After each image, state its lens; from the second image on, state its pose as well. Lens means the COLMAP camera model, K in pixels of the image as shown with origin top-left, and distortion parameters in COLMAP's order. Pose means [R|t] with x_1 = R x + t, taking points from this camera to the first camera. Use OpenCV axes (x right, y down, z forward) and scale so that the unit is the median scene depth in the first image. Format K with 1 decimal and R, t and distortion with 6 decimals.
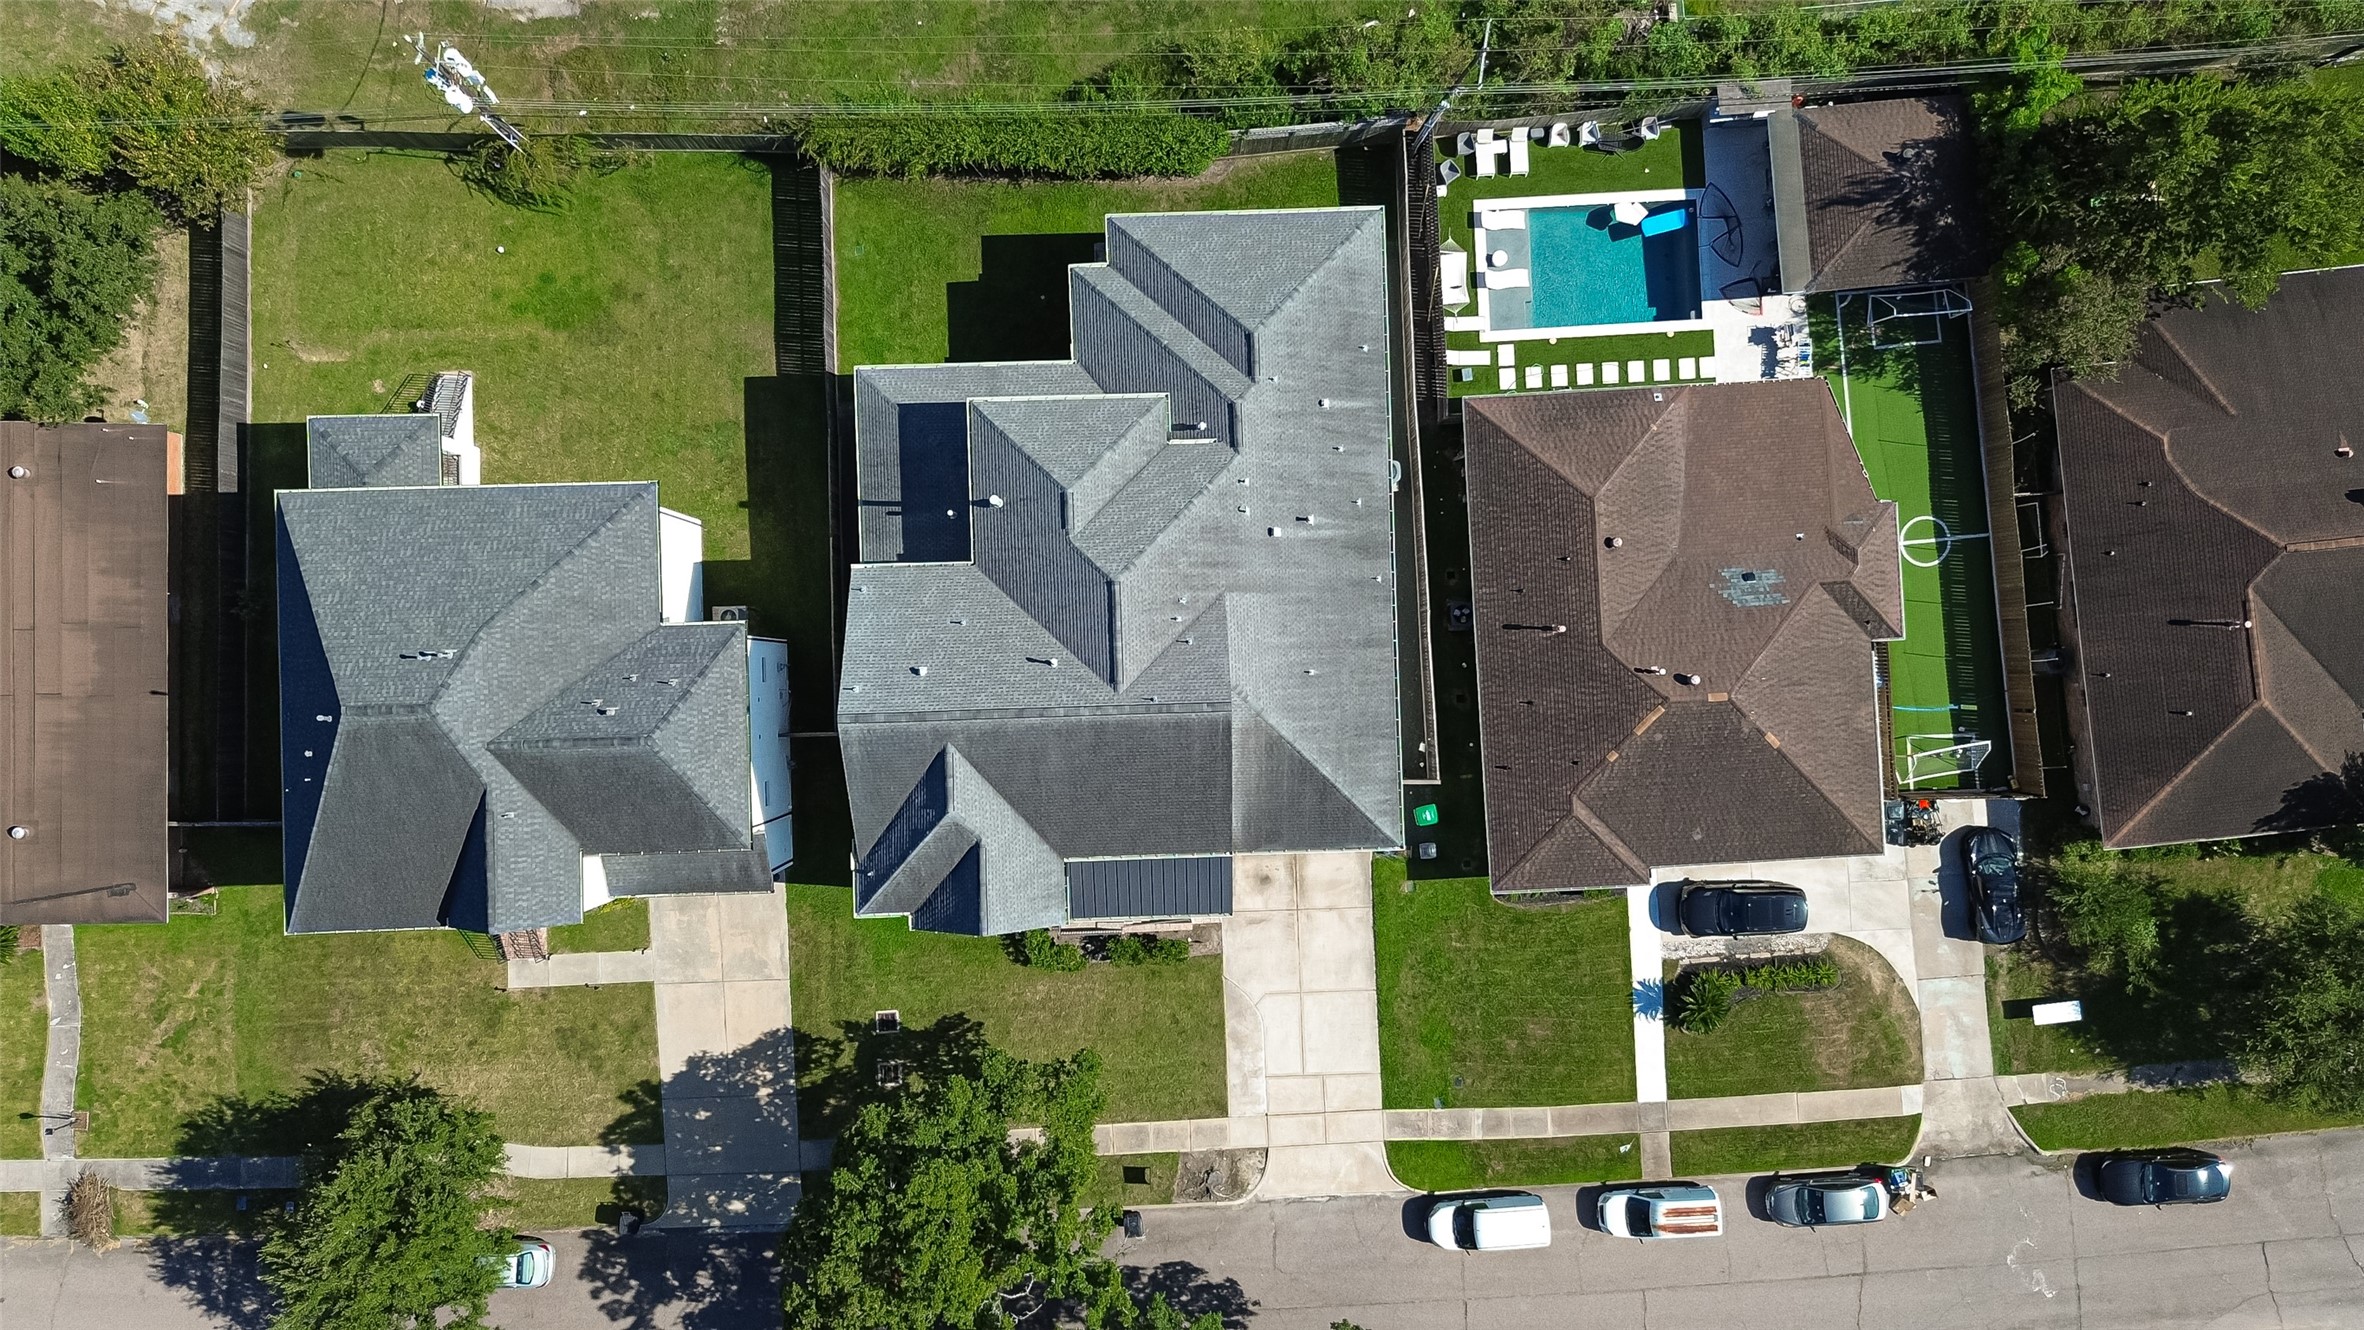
lens RADIAL K [[1672.0, 0, 1180.1], [0, 1672.0, 653.7], [0, 0, 1]] dist [0.059266, -0.067278]
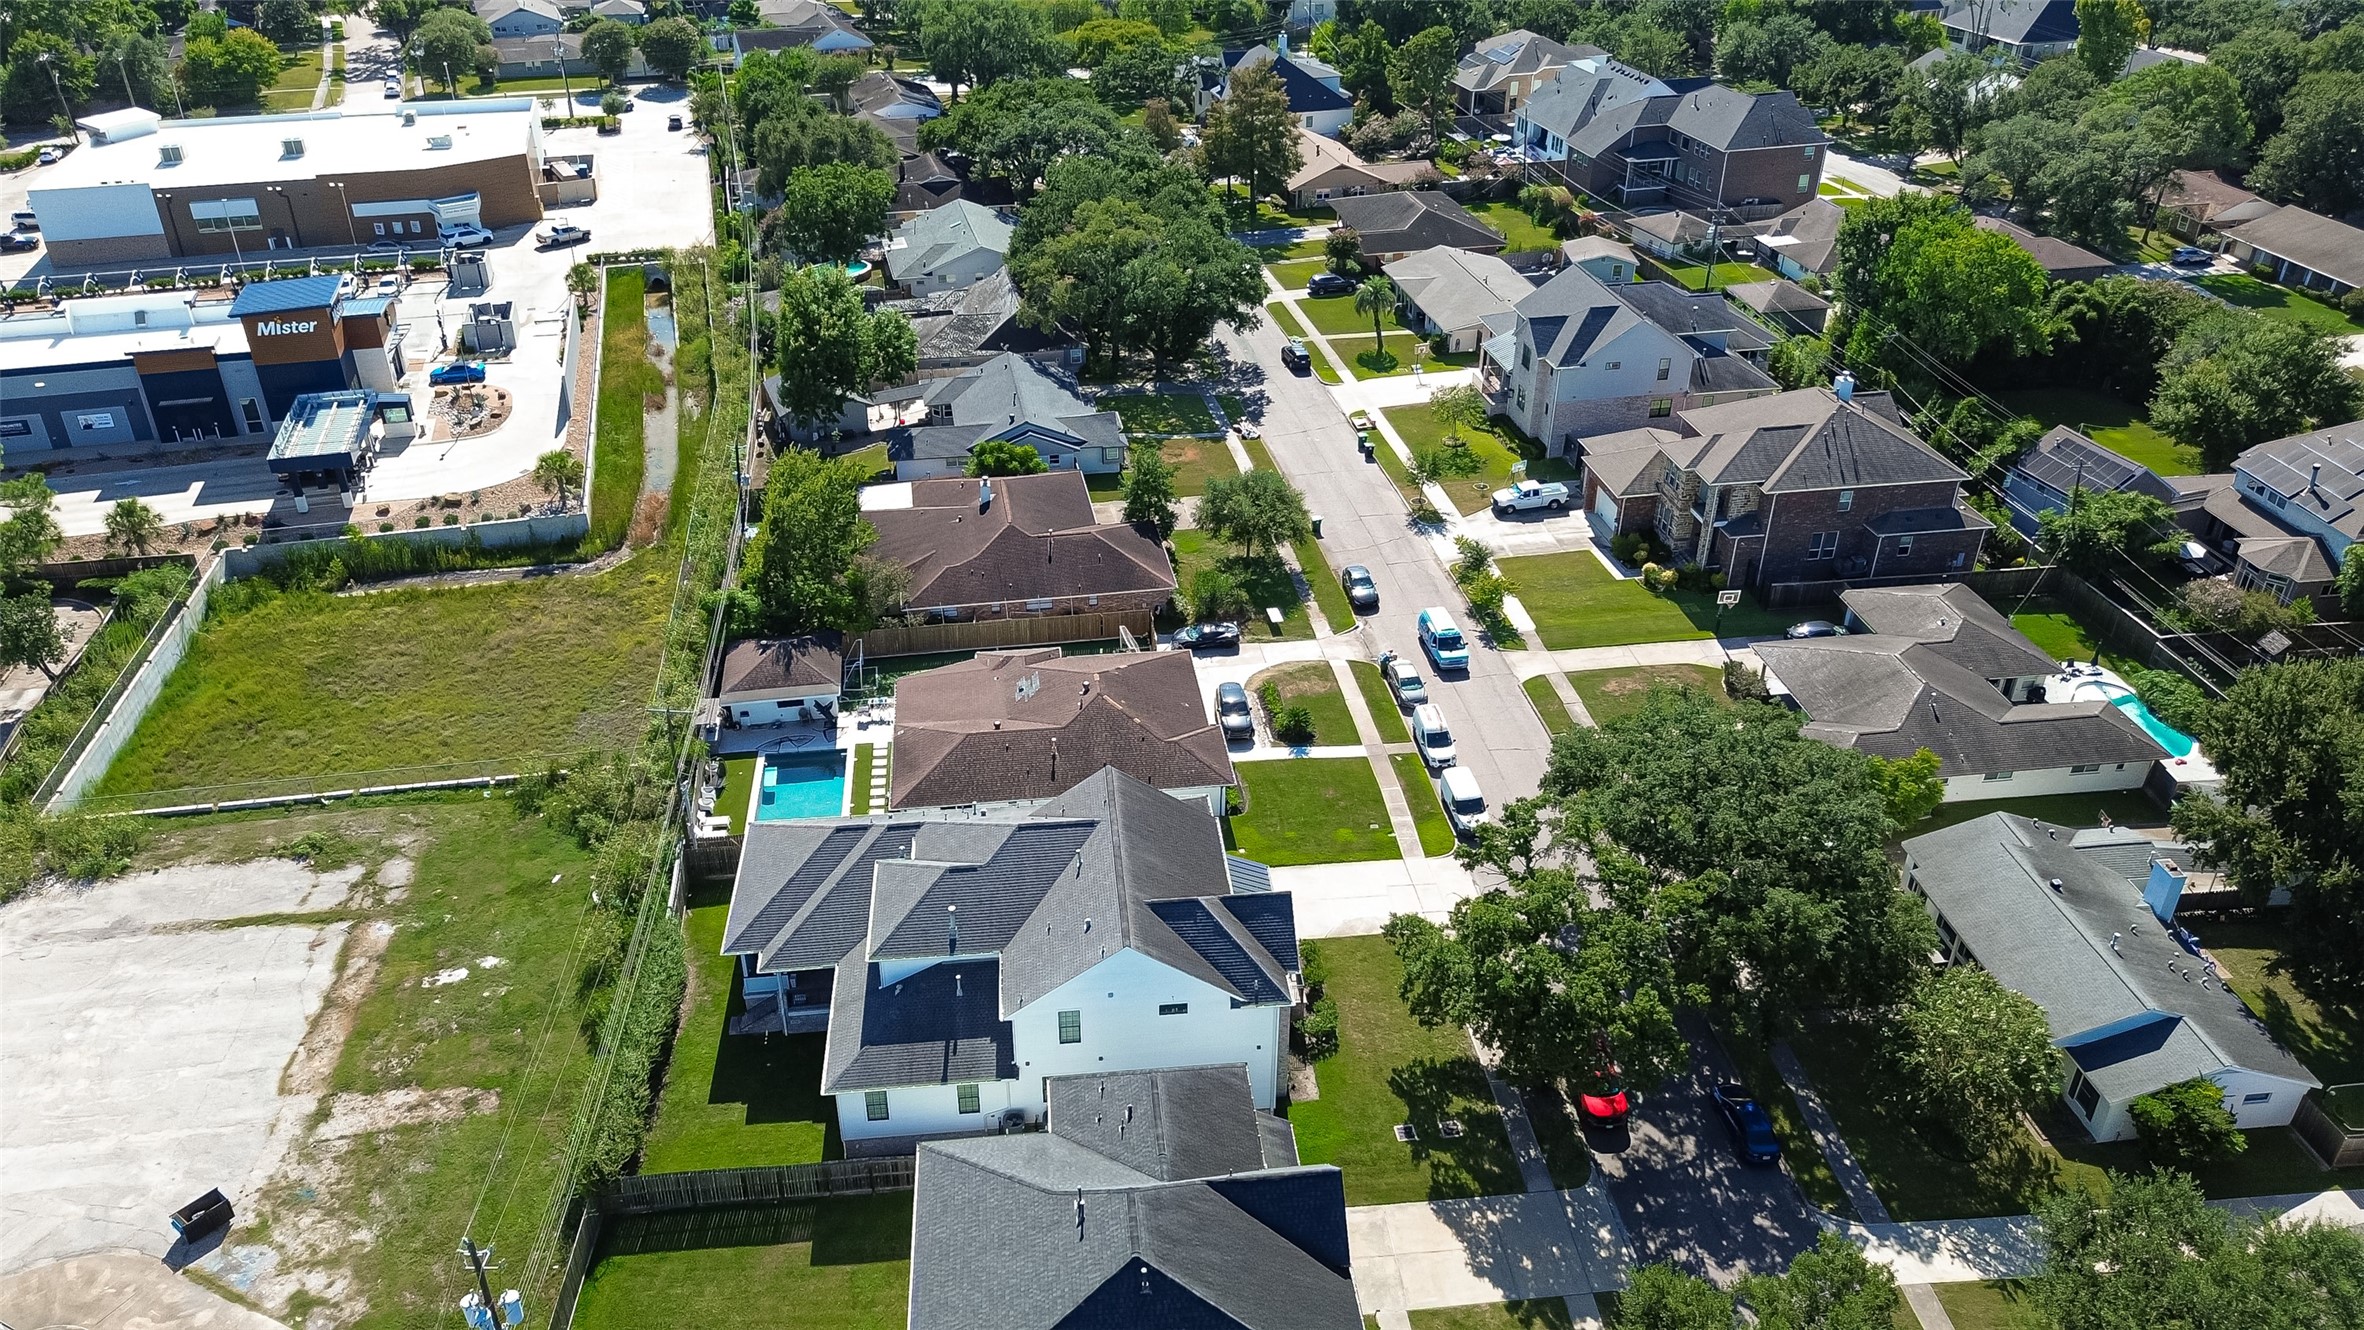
lens RADIAL K [[1672.0, 0, 1180.1], [0, 1672.0, 653.7], [0, 0, 1]] dist [0.059266, -0.067278]
pose [[-0.067975, -0.519592, 0.851706, -0.956458], [0.997598, -0.024001, 0.064976, 0.002865], [-0.013319, 0.854077, 0.519975, 0.144252]]
